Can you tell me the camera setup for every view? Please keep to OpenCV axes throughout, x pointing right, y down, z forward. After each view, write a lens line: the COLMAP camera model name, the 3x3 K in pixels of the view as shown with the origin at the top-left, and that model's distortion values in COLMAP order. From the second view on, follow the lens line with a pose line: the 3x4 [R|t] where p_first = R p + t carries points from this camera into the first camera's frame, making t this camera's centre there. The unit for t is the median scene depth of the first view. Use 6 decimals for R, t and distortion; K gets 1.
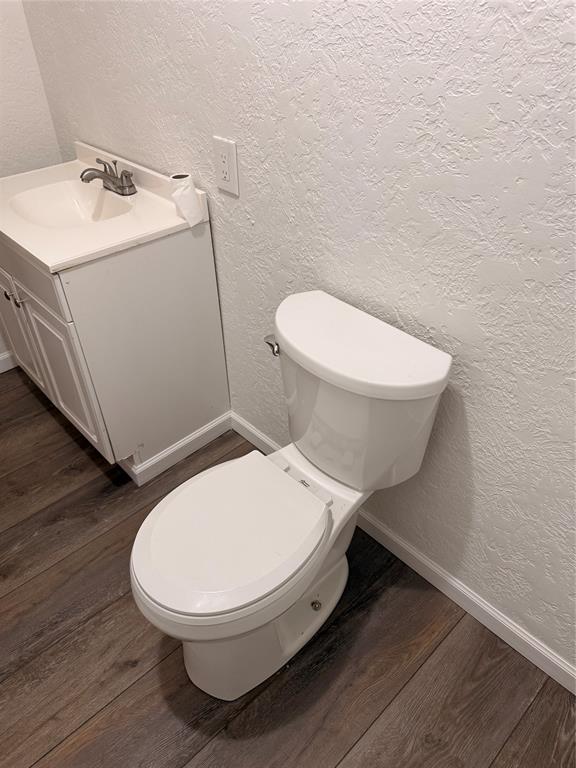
lens RADIAL K [[540.2, 0, 280.4], [0, 540.2, 383.9], [0, 0, 1]] dist [0.032231, -0.032379]
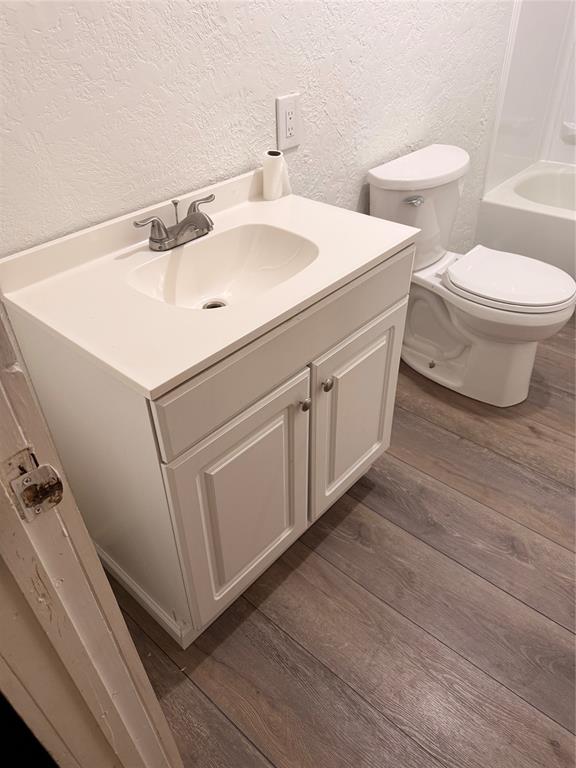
lens RADIAL K [[540.2, 0, 280.4], [0, 540.2, 383.9], [0, 0, 1]] dist [0.032231, -0.032379]
pose [[-0.086740, -0.587049, 0.804891, -1.178564], [0.643246, 0.583944, 0.495221, -0.605906], [-0.760730, 0.560699, 0.326966, 0.909011]]
